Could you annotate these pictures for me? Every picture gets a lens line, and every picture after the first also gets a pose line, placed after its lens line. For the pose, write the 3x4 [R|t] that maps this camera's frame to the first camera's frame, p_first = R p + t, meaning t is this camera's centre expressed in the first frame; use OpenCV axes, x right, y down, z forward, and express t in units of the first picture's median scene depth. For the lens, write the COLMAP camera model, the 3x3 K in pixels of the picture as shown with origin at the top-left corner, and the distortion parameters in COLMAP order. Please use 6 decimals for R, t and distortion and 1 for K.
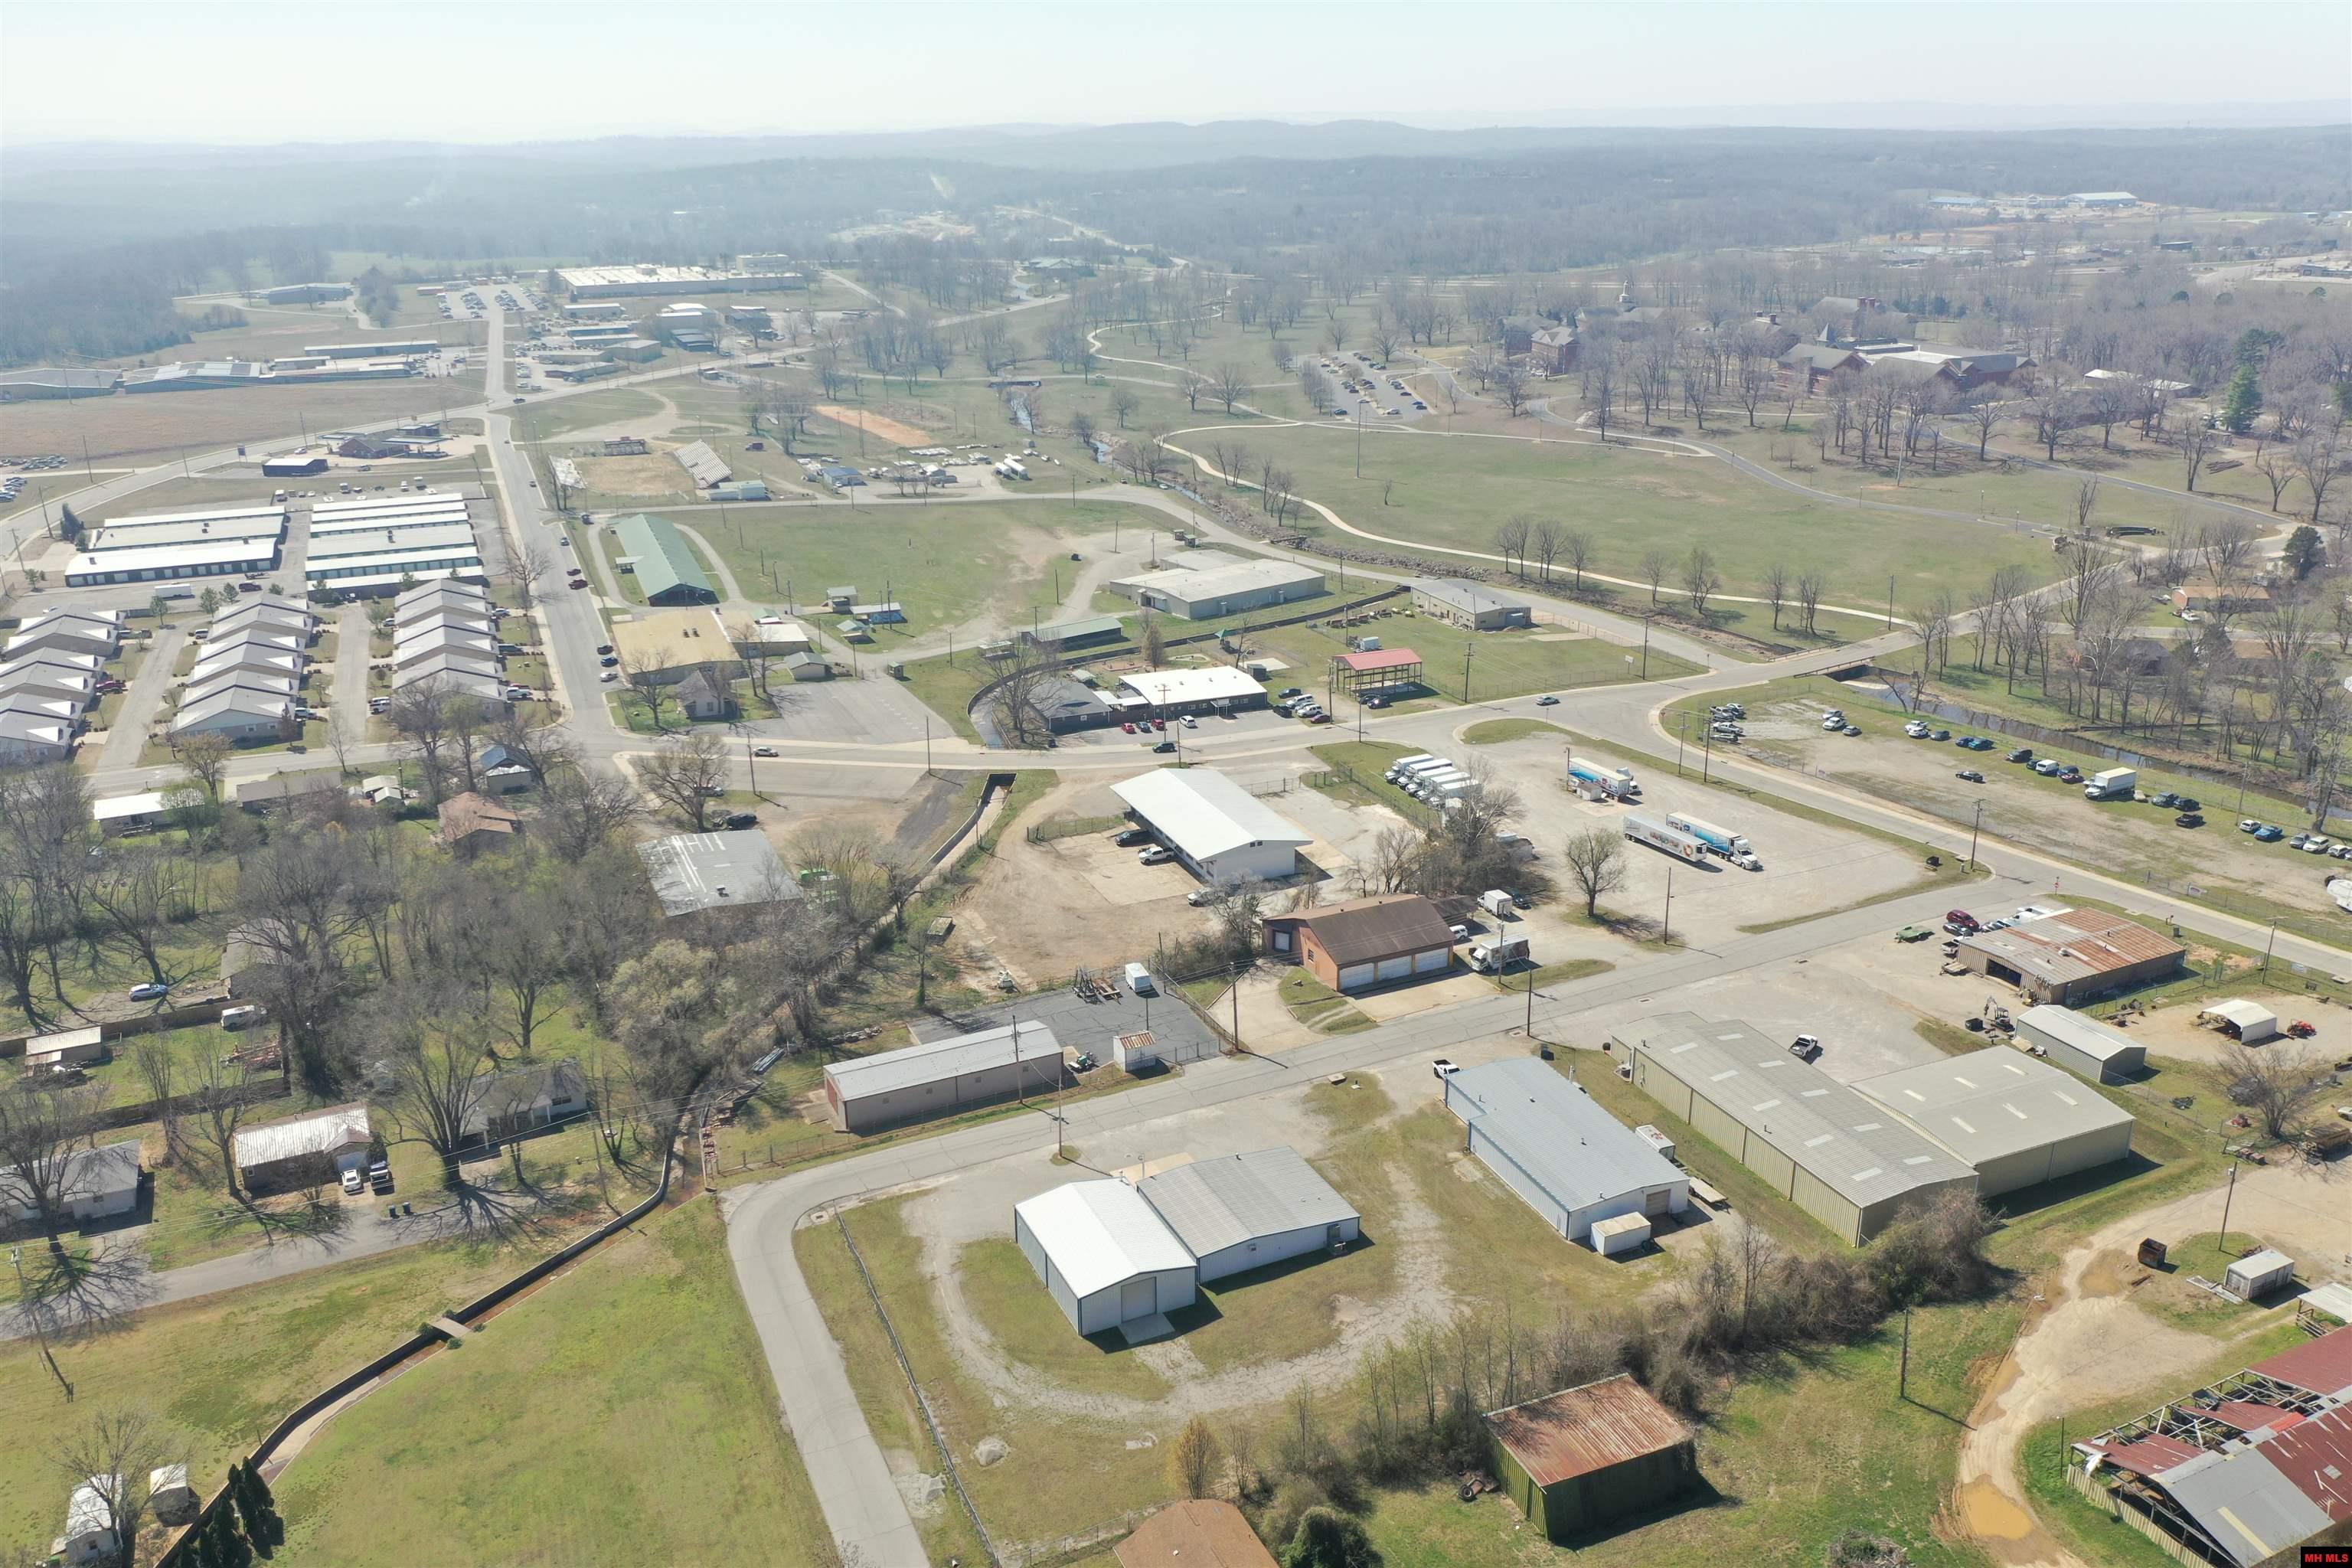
lens RADIAL K [[1857.4, 0, 1172.3], [0, 1857.4, 775.4], [0, 0, 1]] dist [0.003185, -0.003640]
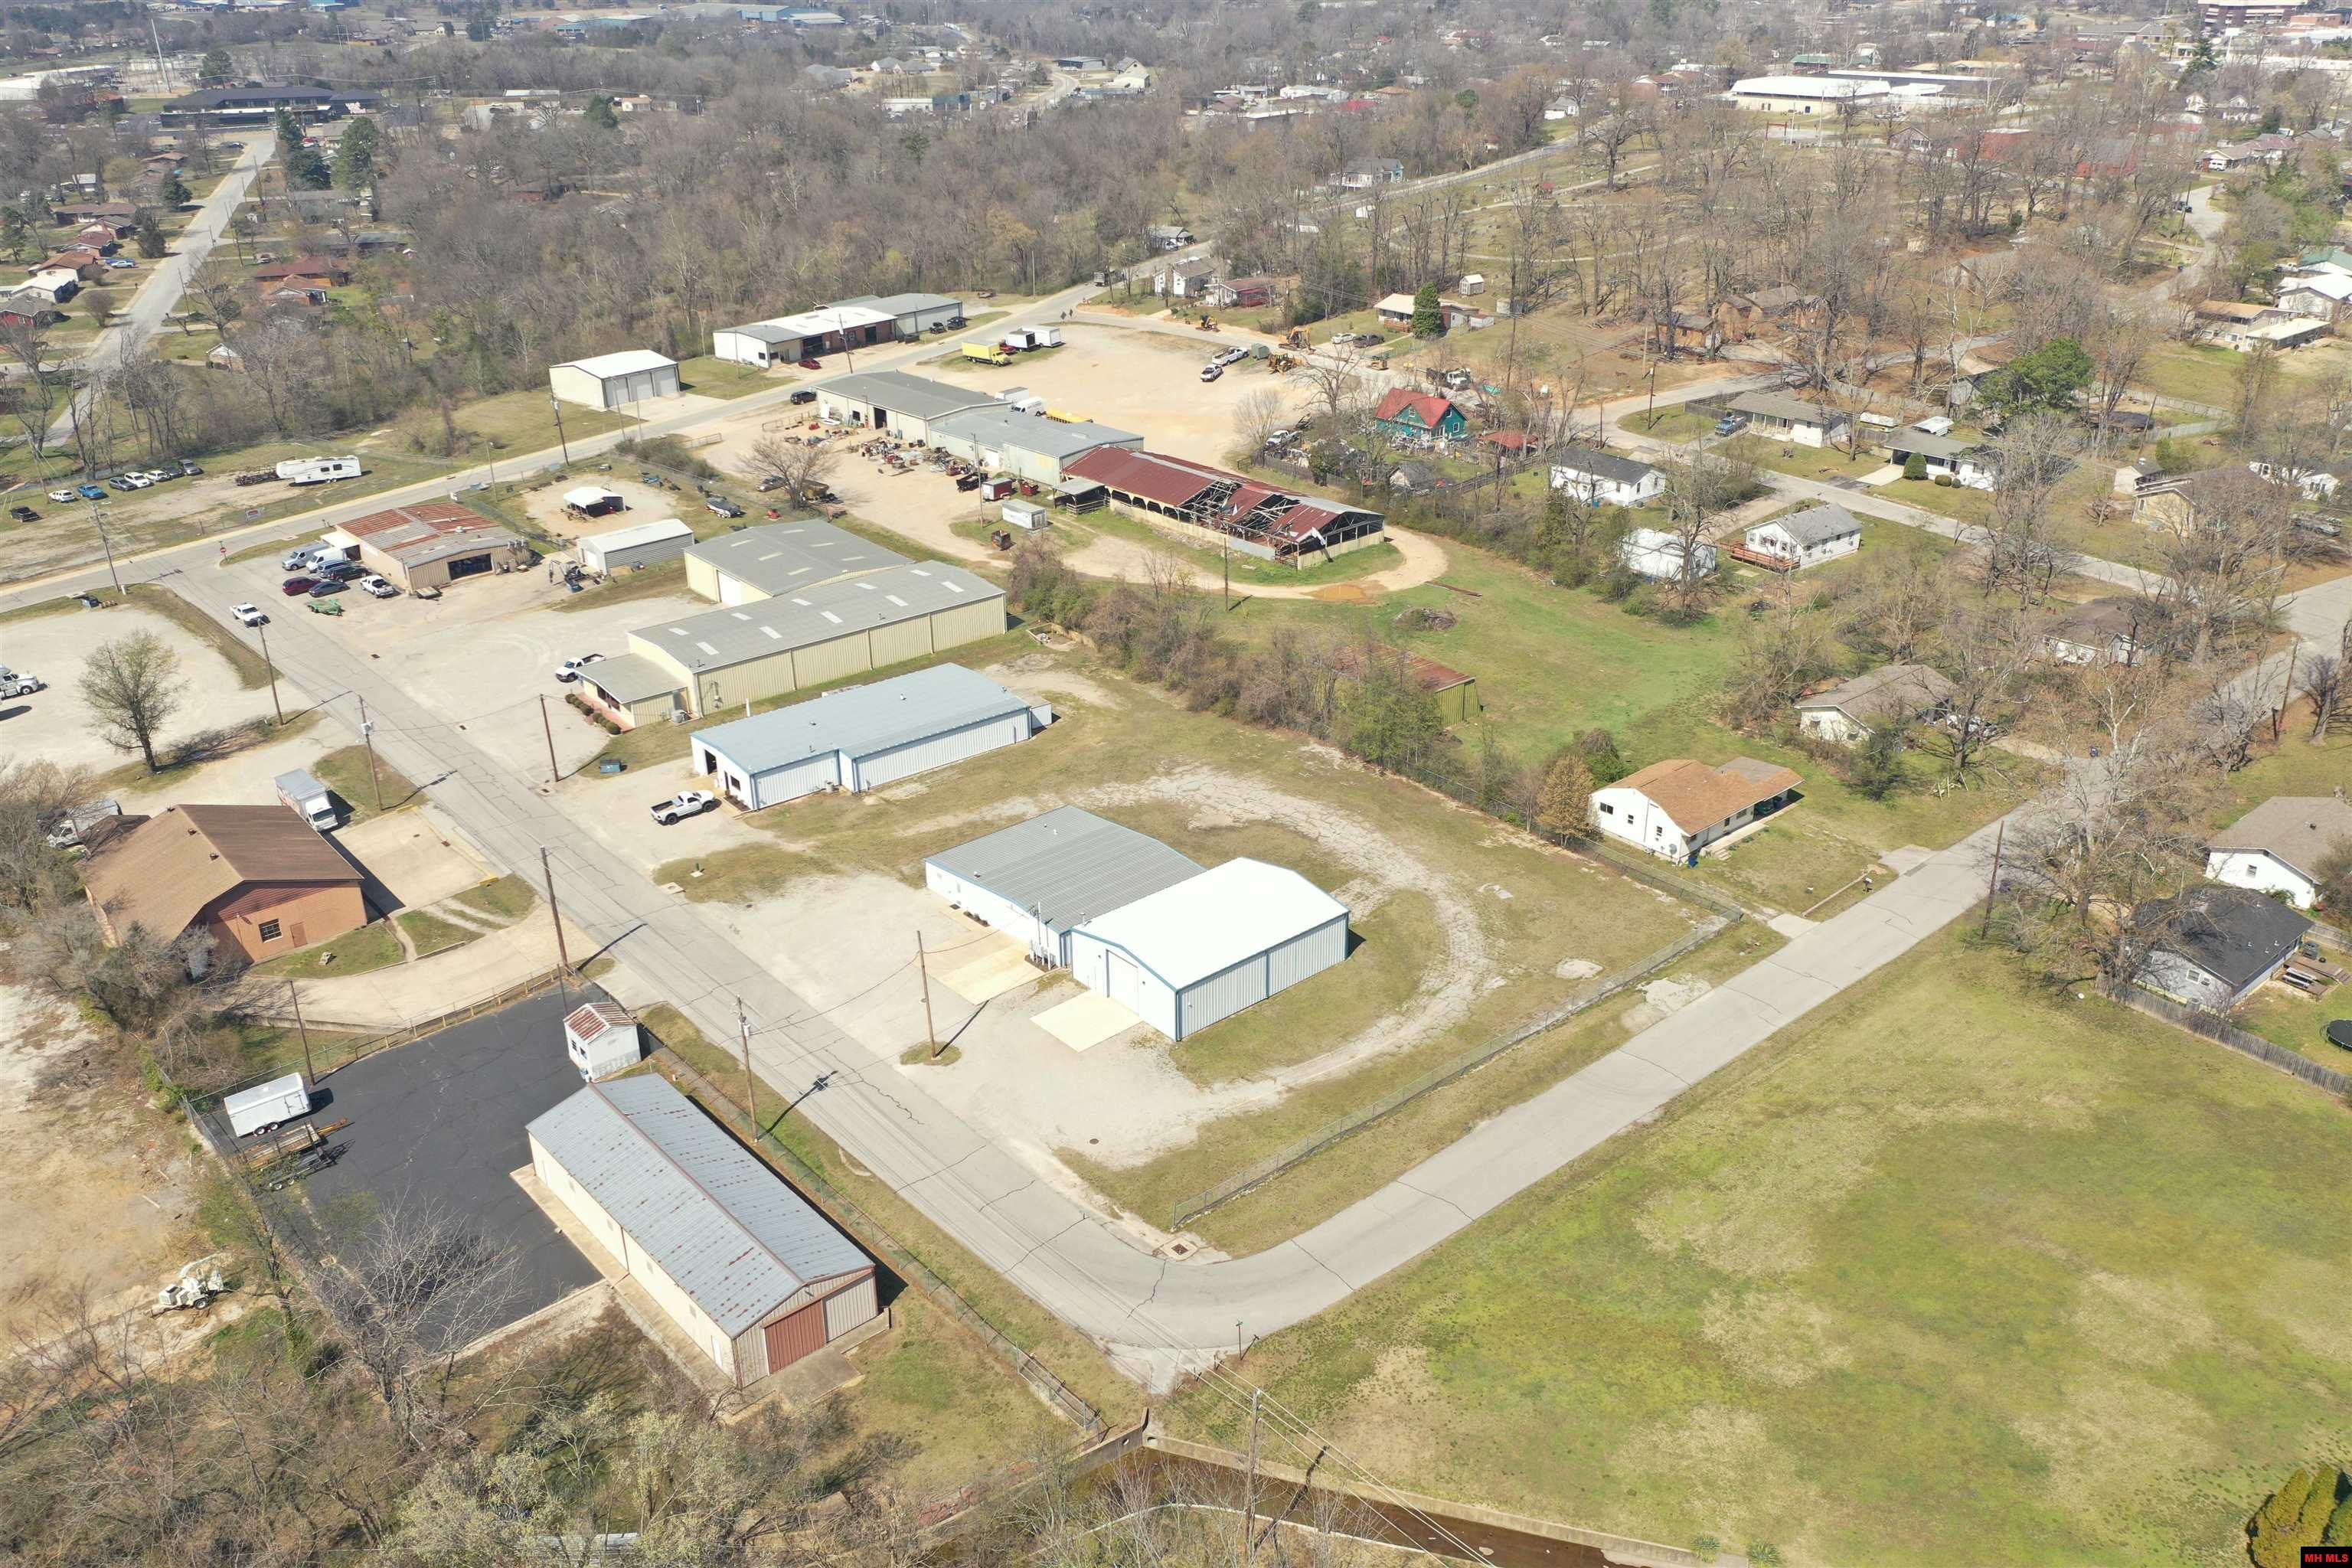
lens RADIAL K [[1857.4, 0, 1172.3], [0, 1857.4, 775.4], [0, 0, 1]] dist [0.003185, -0.003640]
pose [[-0.277489, -0.385835, 0.879847, -0.650945], [0.335800, 0.819097, 0.465100, -0.156252], [-0.900132, 0.424513, -0.097728, 1.008785]]
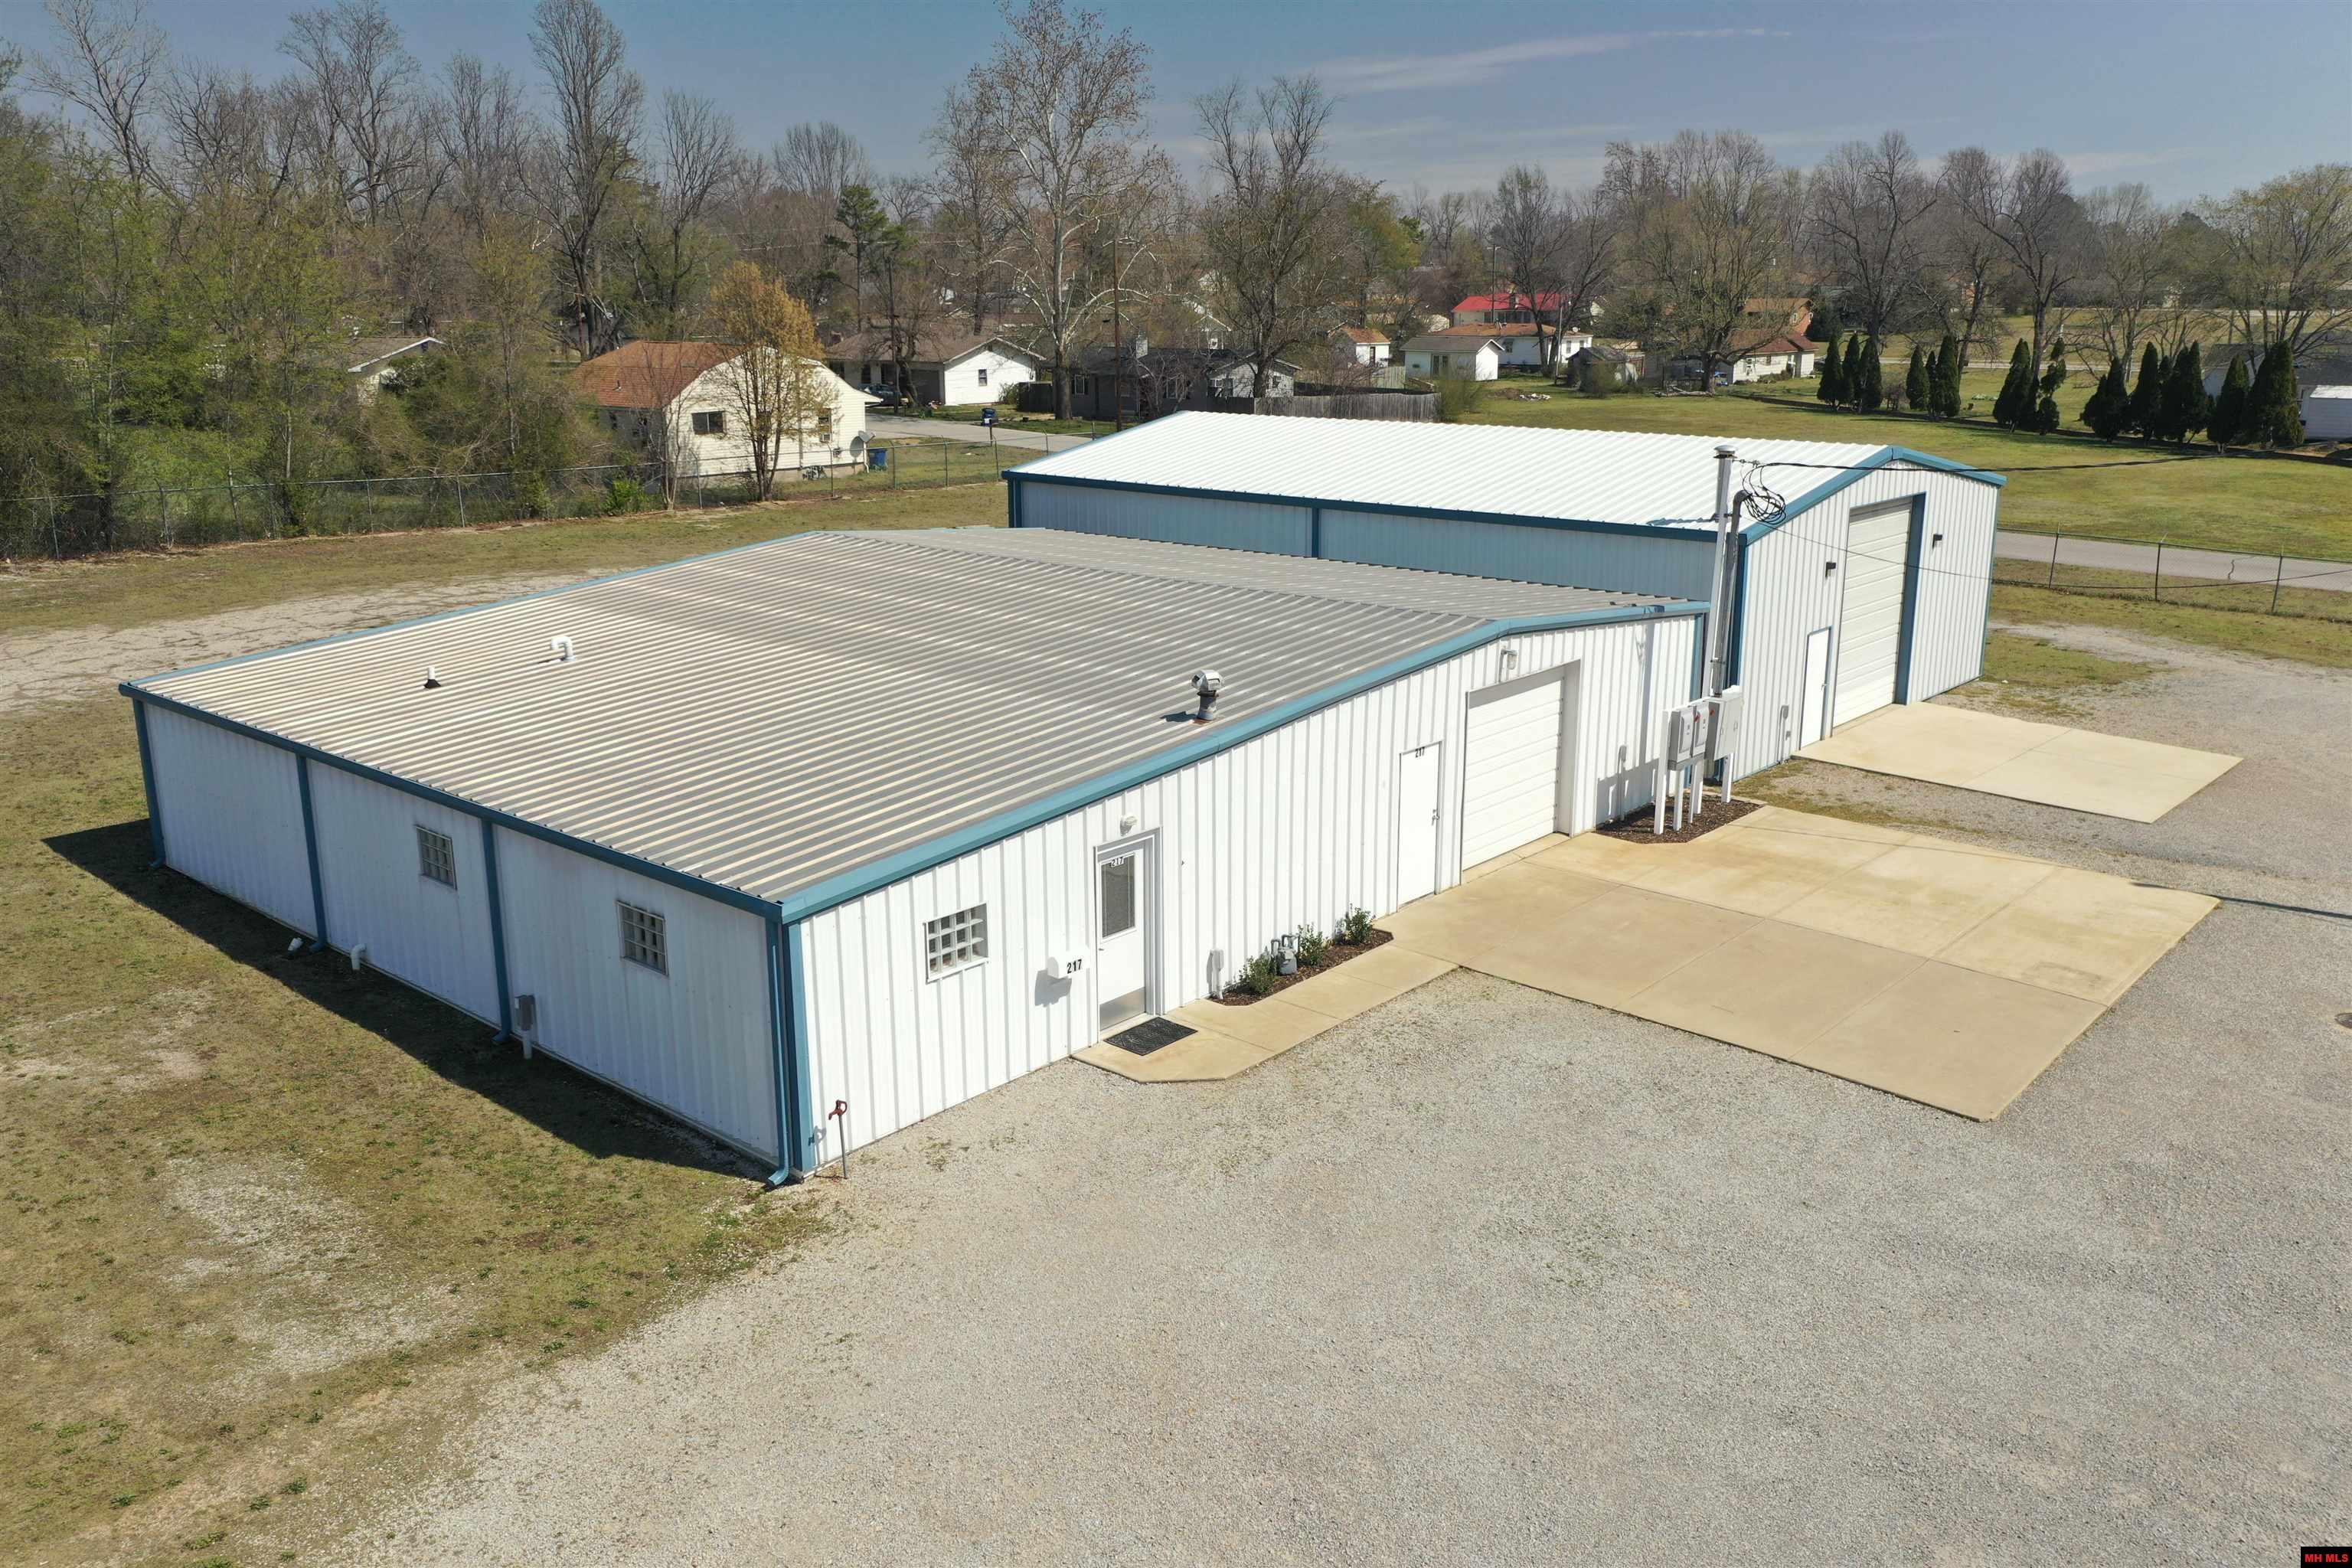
lens RADIAL K [[1857.4, 0, 1172.3], [0, 1857.4, 775.4], [0, 0, 1]] dist [0.003185, -0.003640]
pose [[-0.917252, 0.114125, -0.381607, 0.080901], [-0.119627, 0.834906, 0.537234, 0.154056], [0.379918, 0.538430, -0.752167, 1.110150]]
